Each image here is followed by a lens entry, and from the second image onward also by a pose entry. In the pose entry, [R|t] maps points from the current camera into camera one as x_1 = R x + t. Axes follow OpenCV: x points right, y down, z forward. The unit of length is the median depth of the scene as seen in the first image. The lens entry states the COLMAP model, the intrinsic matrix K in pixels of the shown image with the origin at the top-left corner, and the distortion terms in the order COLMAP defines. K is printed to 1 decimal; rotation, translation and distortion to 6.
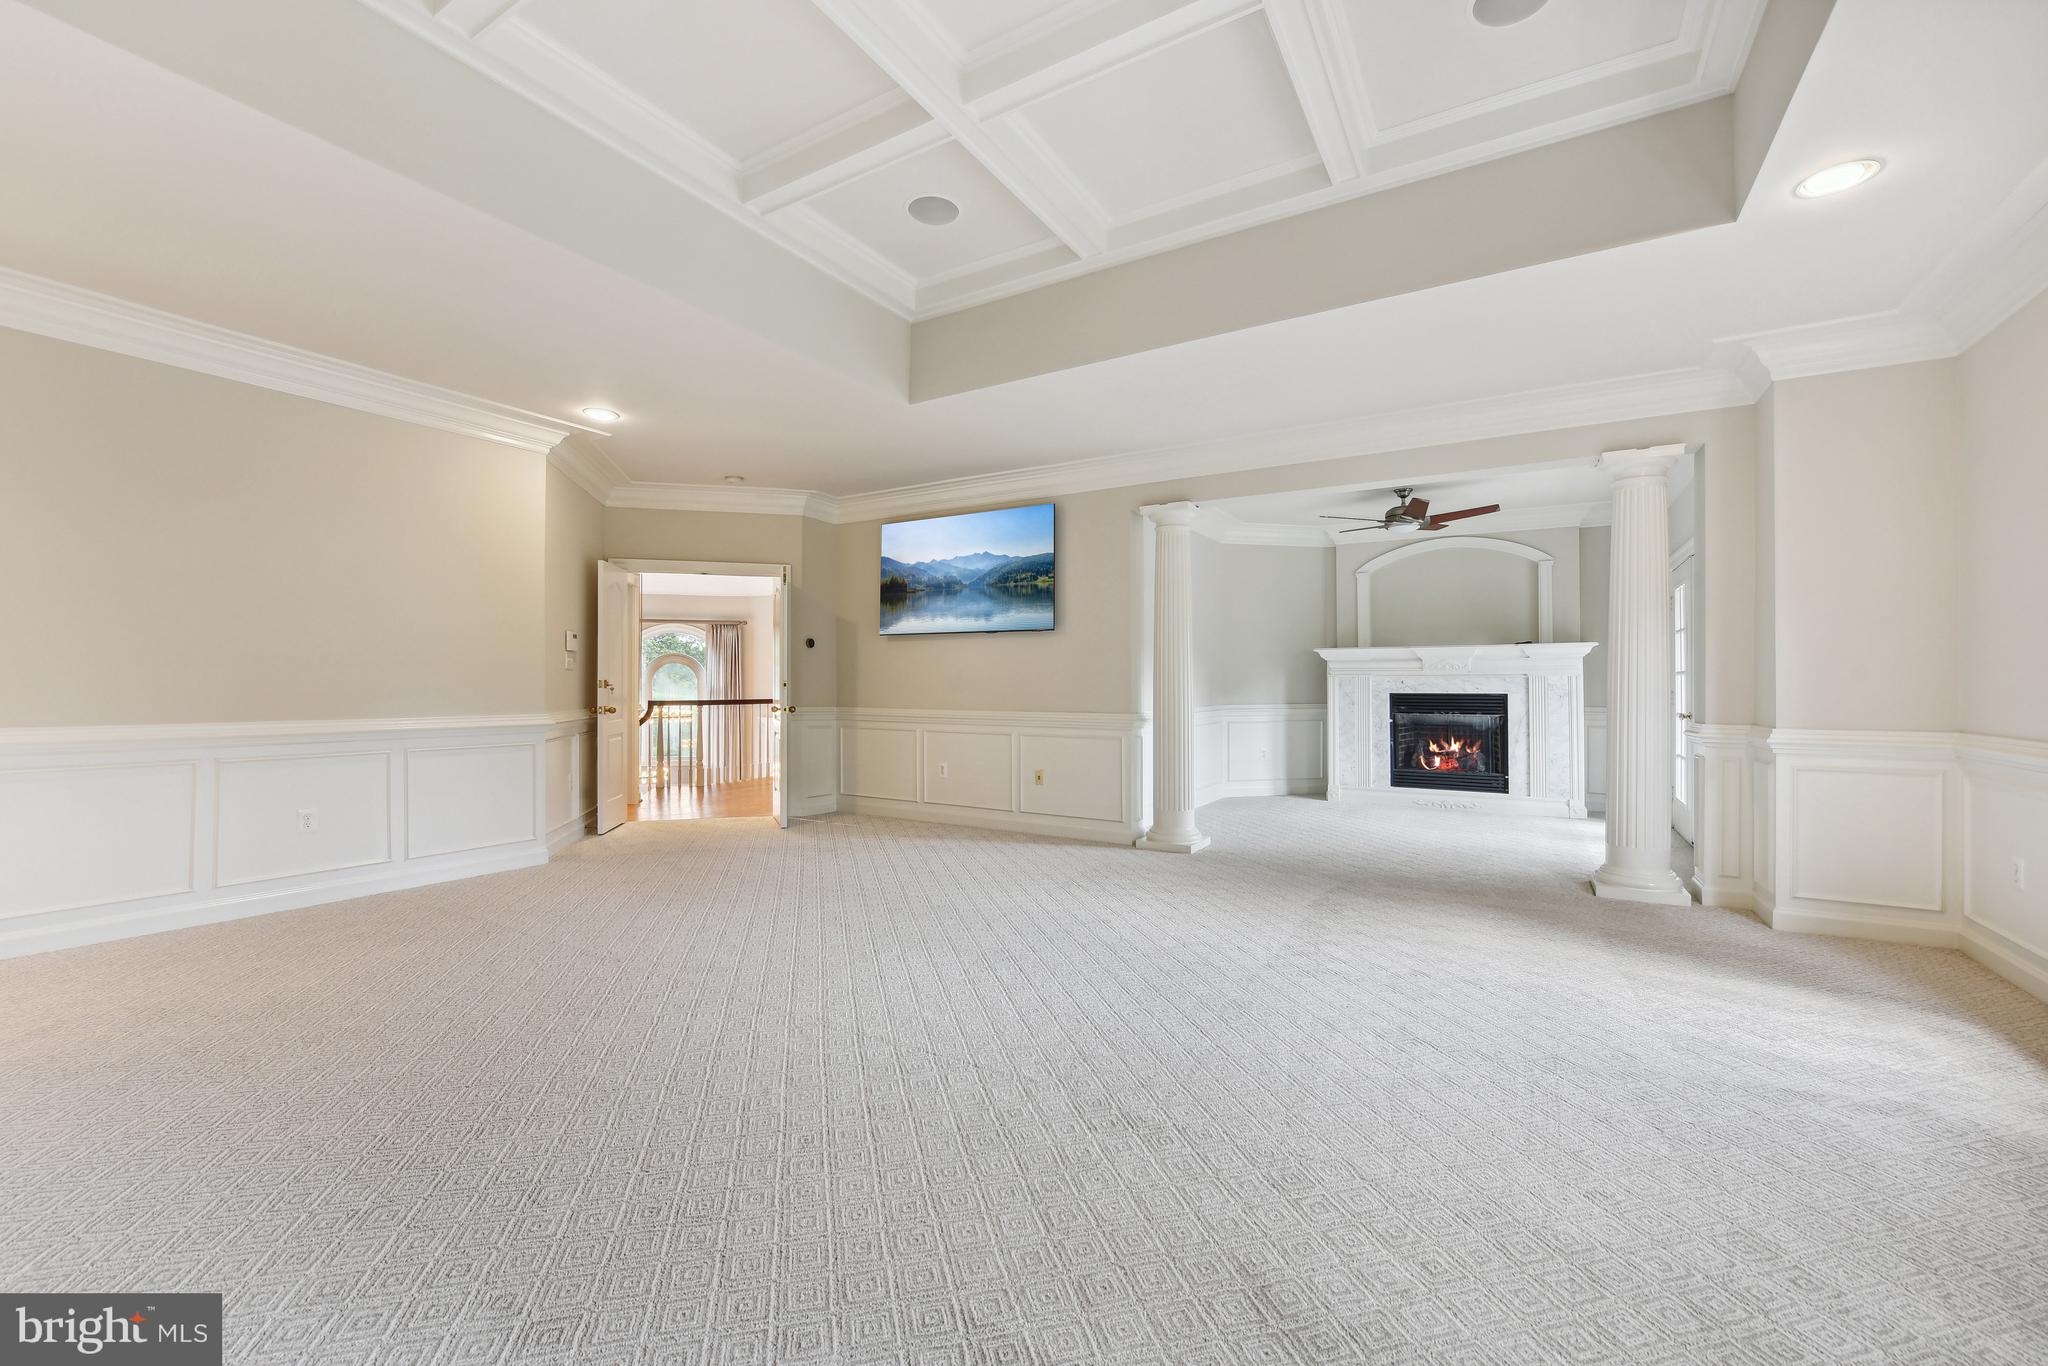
lens RADIAL K [[833.5, 0, 1024.0], [0, 833.5, 683.0], [0, 0, 1]] dist [0.000702, 0.000083]
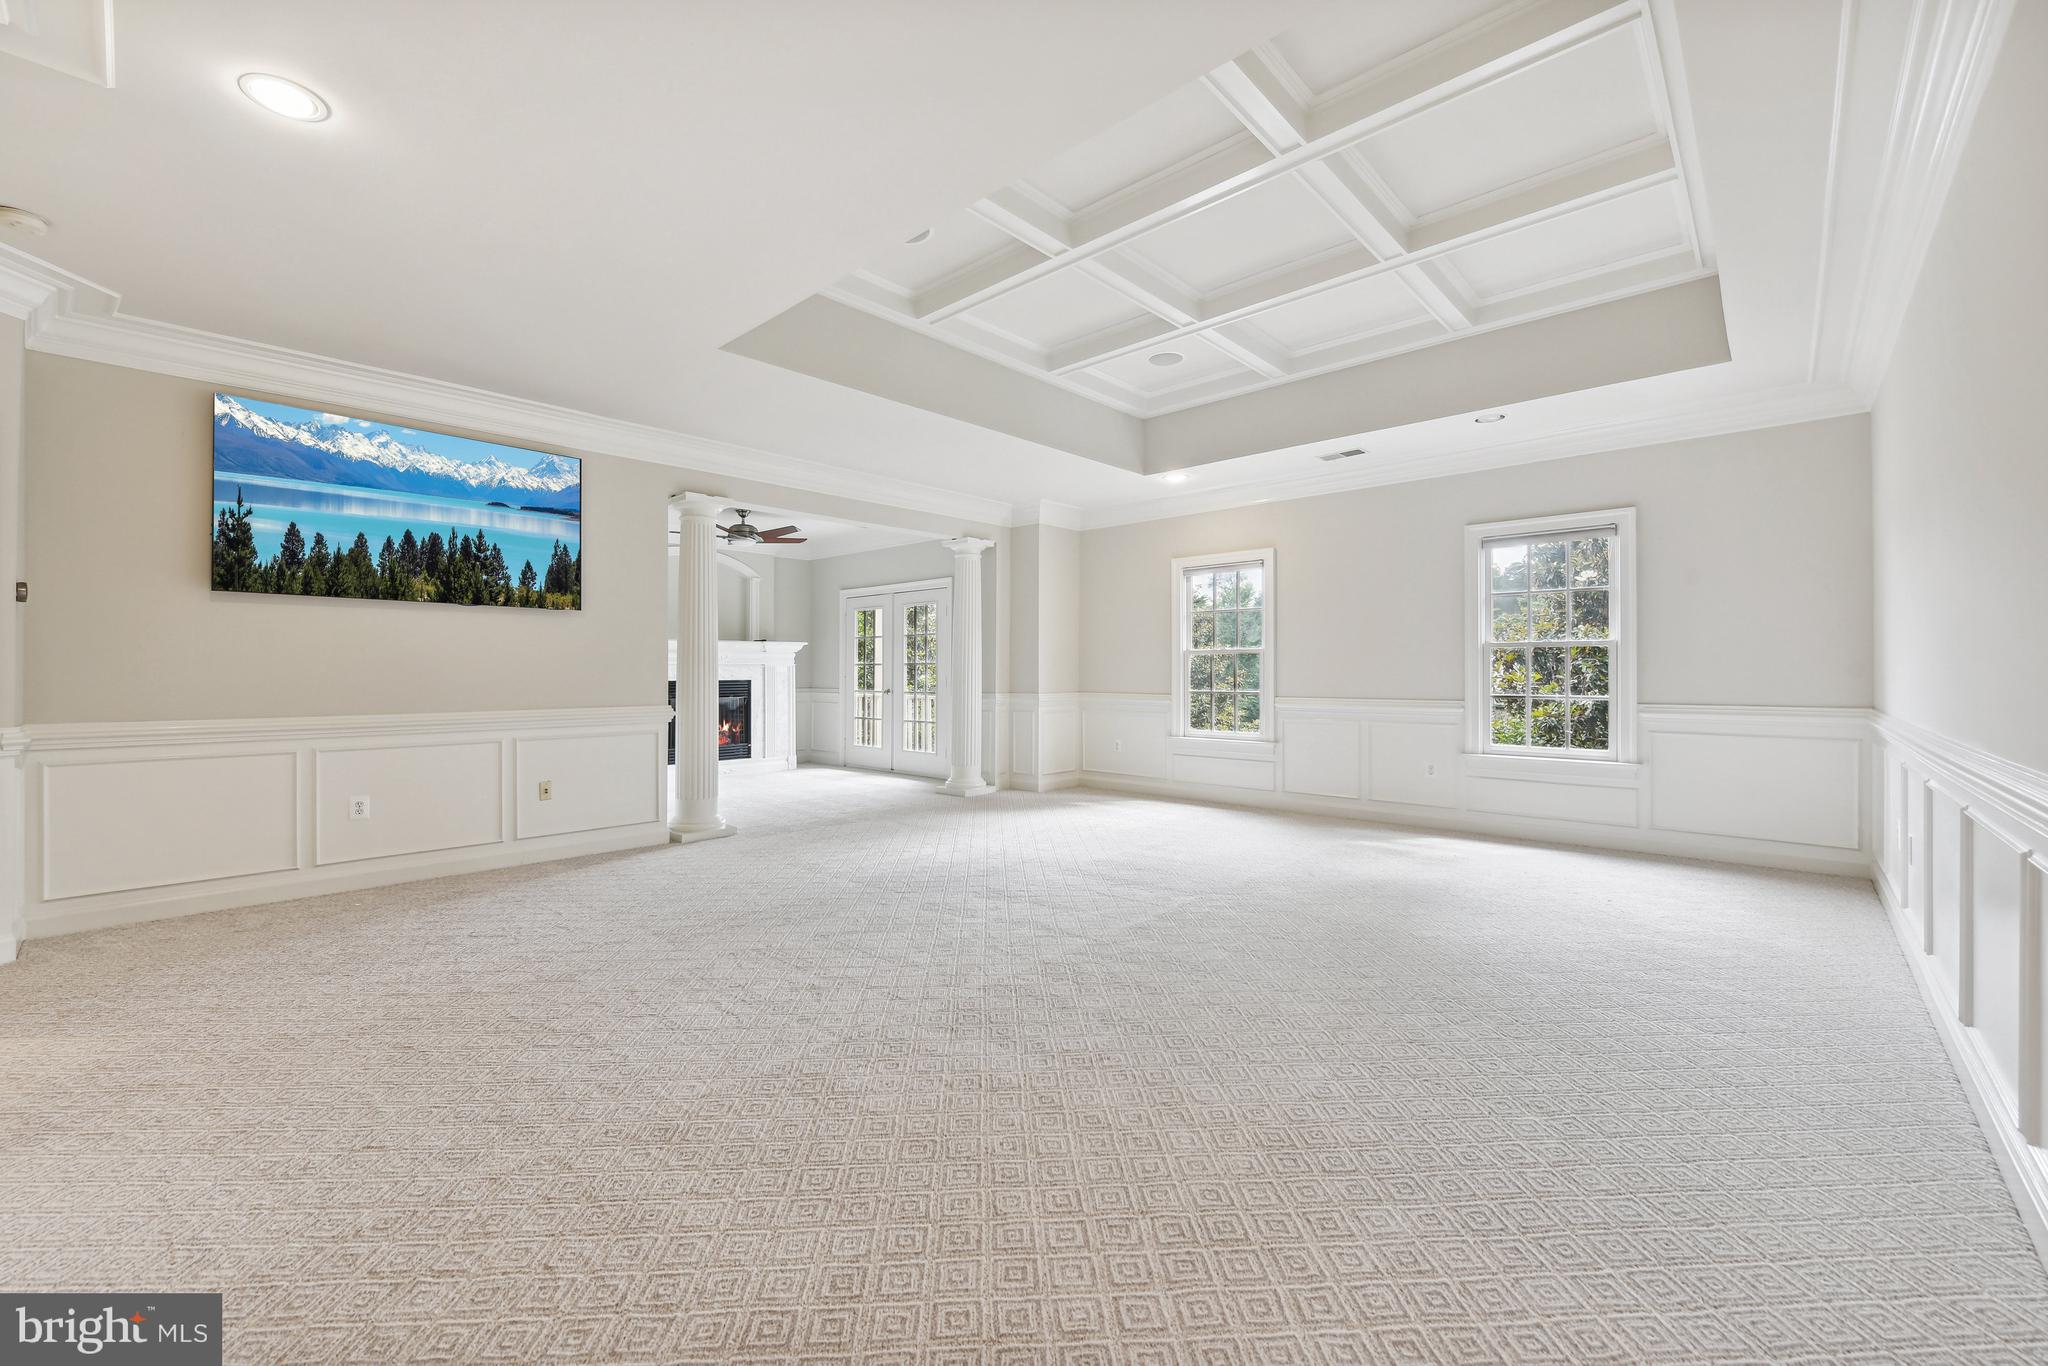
lens RADIAL K [[817.6, 0, 1025.8], [0, 817.6, 662.2], [0, 0, 1]] dist [0.001223, 0.000126]
pose [[0.209361, 0.008046, 0.977805, -0.606015], [0.001451, 0.999962, -0.008539, -0.003258], [-0.977837, 0.003206, 0.209341, 0.353473]]
